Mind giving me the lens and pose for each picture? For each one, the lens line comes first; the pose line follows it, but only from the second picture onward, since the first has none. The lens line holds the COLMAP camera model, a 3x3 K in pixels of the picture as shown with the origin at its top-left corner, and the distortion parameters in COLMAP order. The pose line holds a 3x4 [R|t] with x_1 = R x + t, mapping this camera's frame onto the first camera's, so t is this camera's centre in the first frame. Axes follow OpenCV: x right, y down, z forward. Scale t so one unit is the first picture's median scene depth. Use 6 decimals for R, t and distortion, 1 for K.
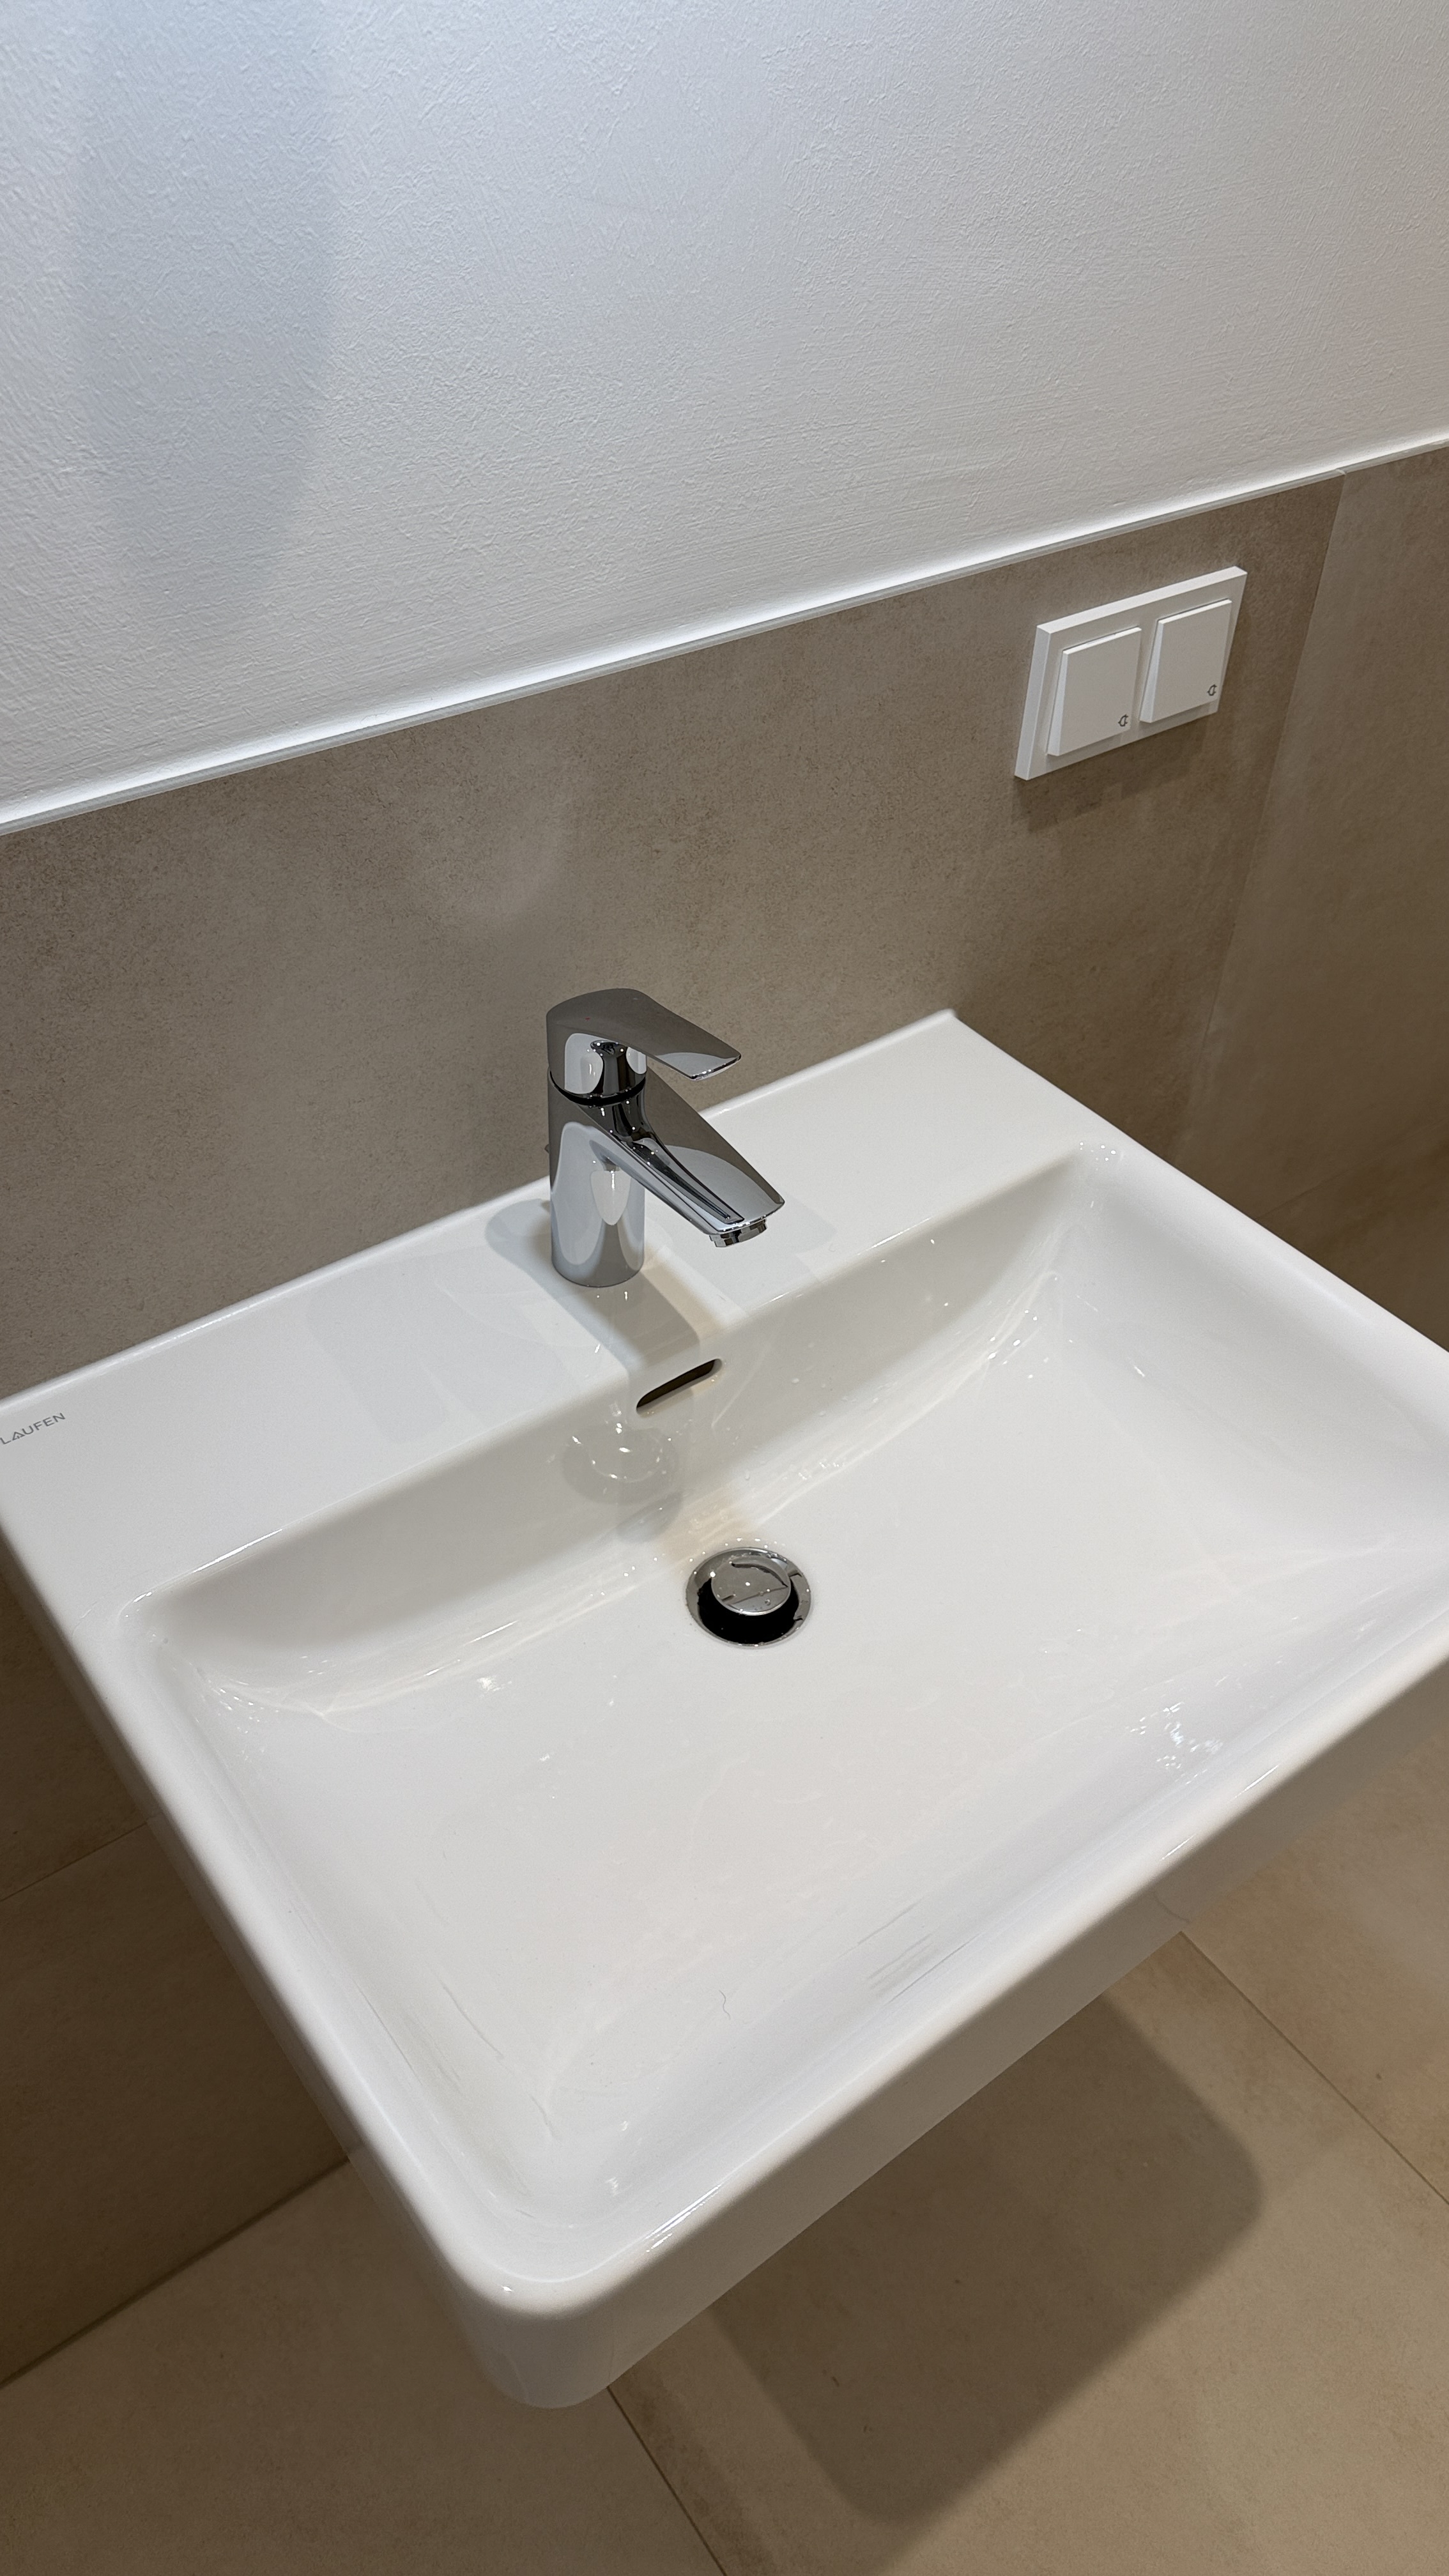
lens RADIAL K [[1810.2, 0, 724.5], [0, 1810.2, 1288.0], [0, 0, 1]] dist [0.181031, -0.337807]
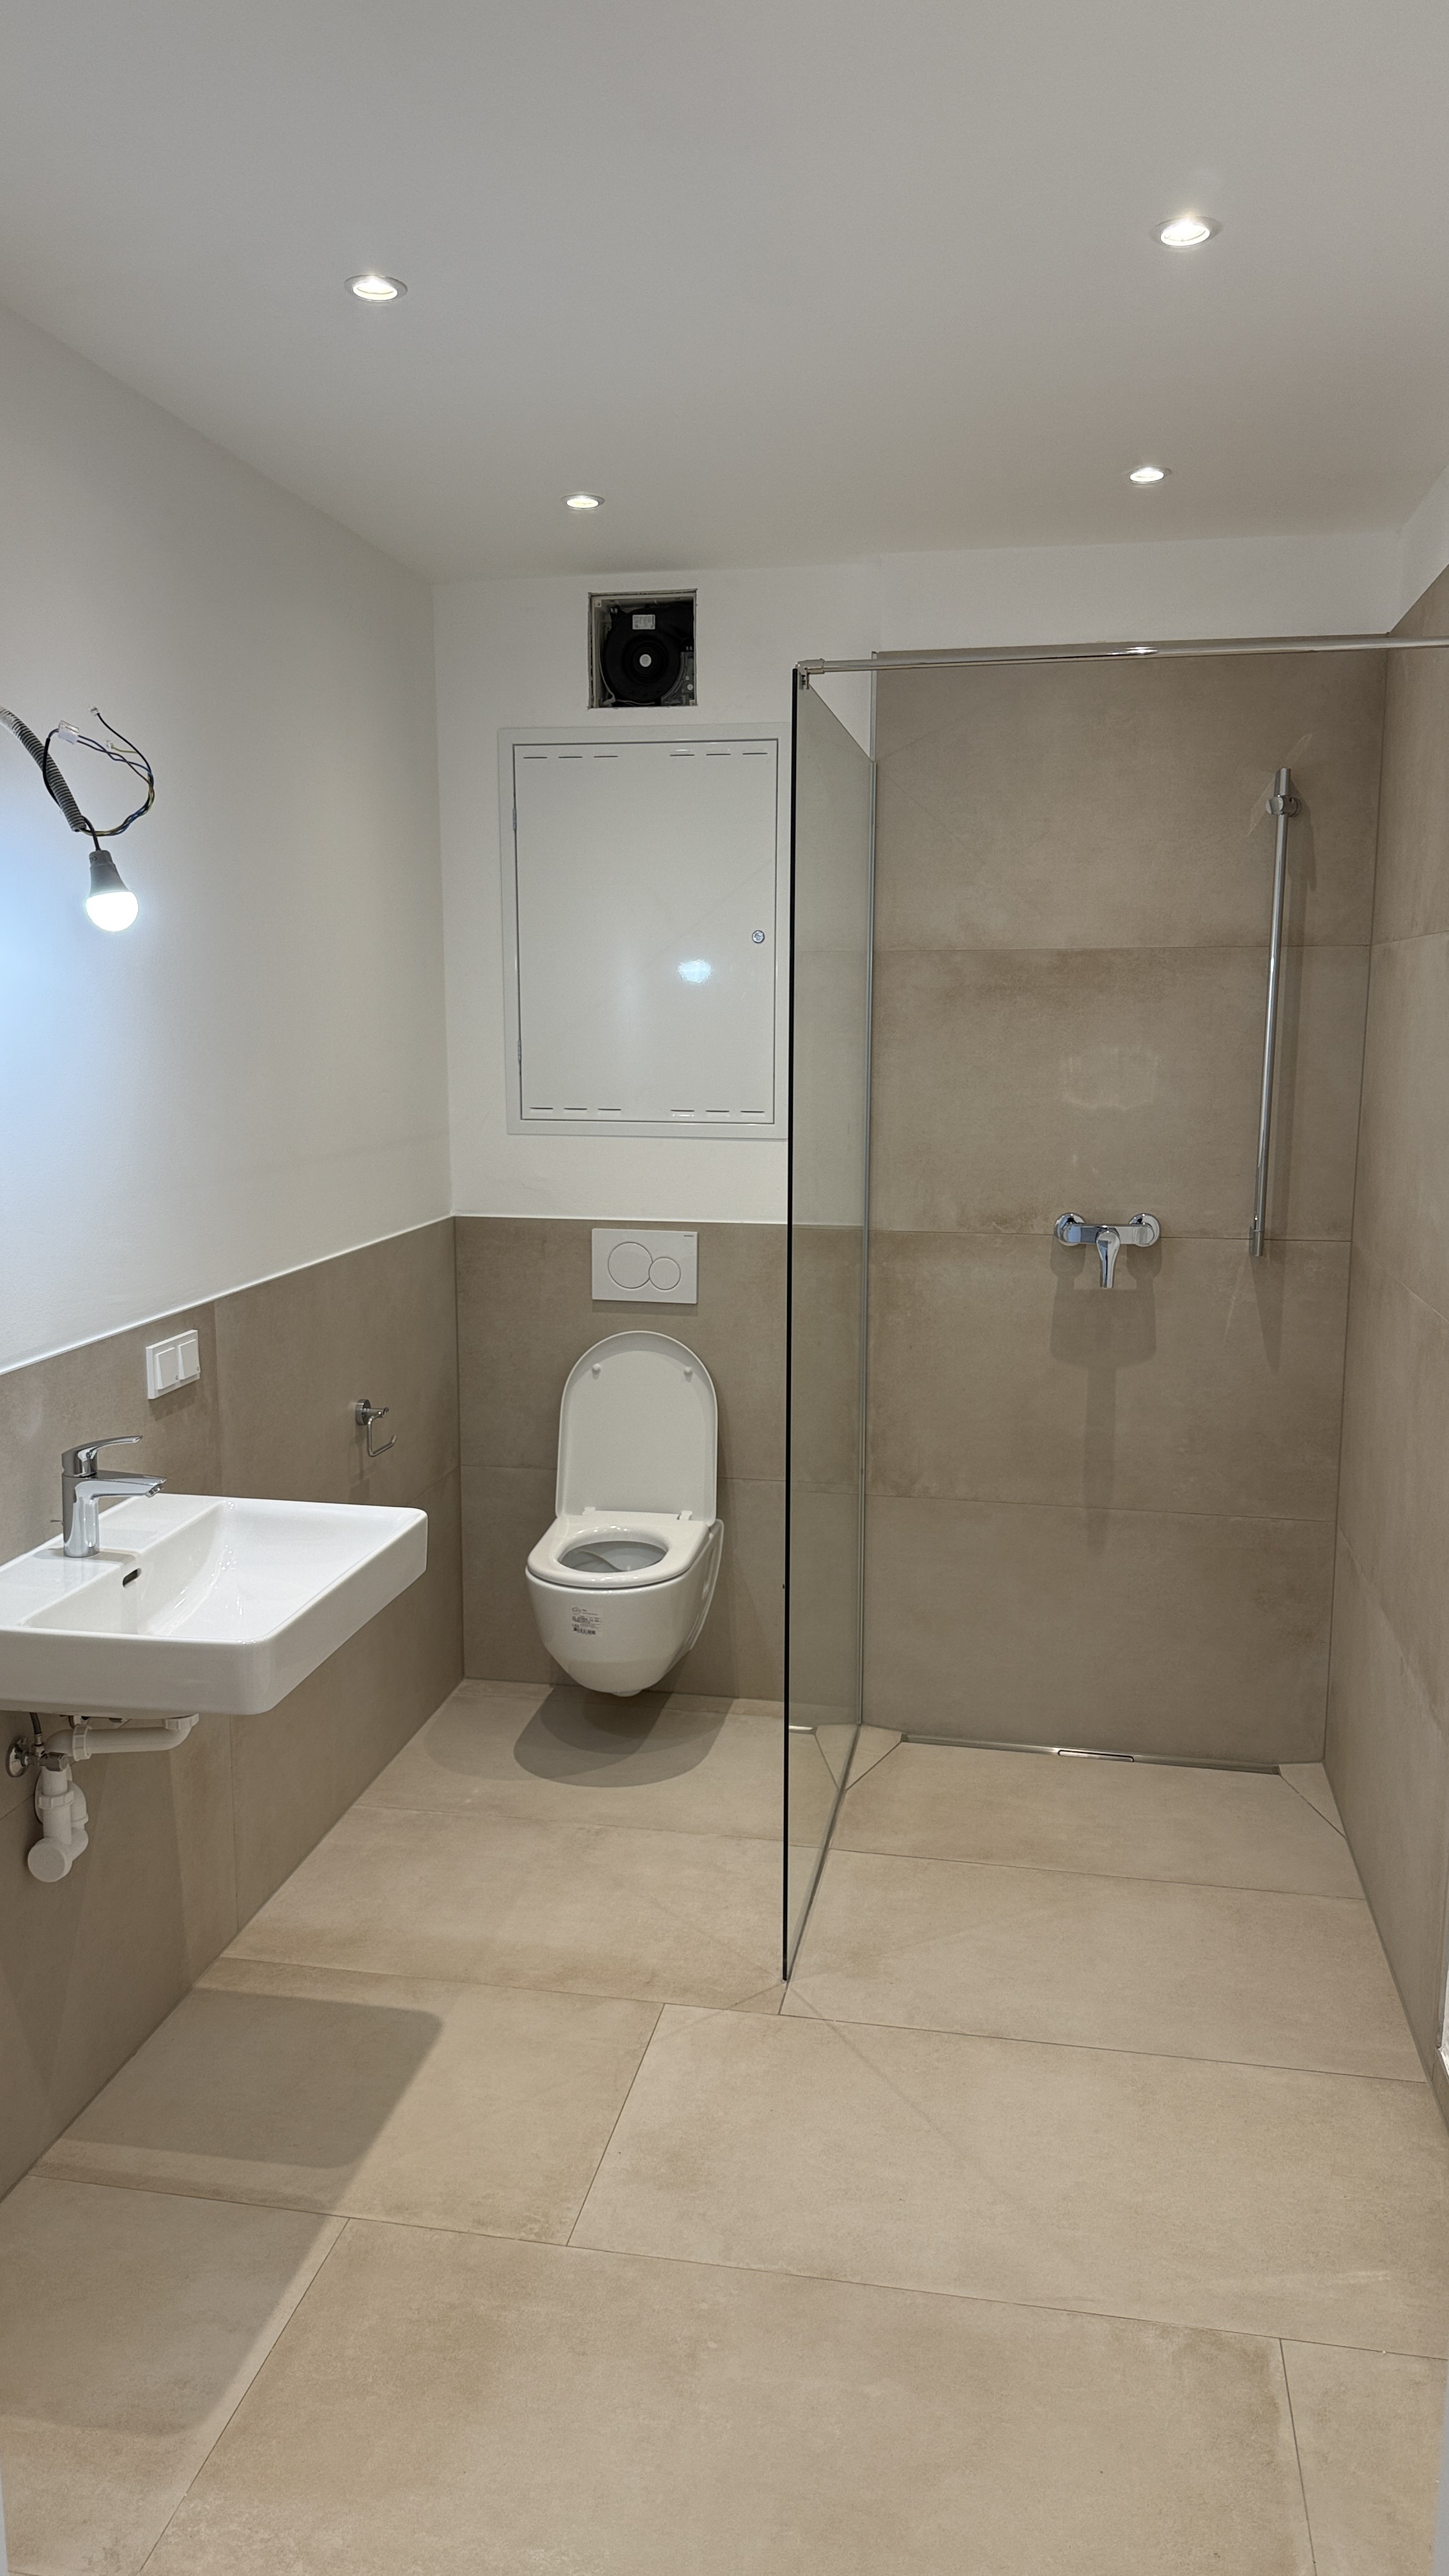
lens RADIAL K [[1810.2, 0, 724.5], [0, 1810.2, 1288.0], [0, 0, 1]] dist [0.181031, -0.337807]
pose [[0.736913, -0.139279, 0.661484, -1.040240], [0.467726, 0.811542, -0.350187, 0.994350], [-0.488049, 0.567451, 0.663180, -1.420781]]
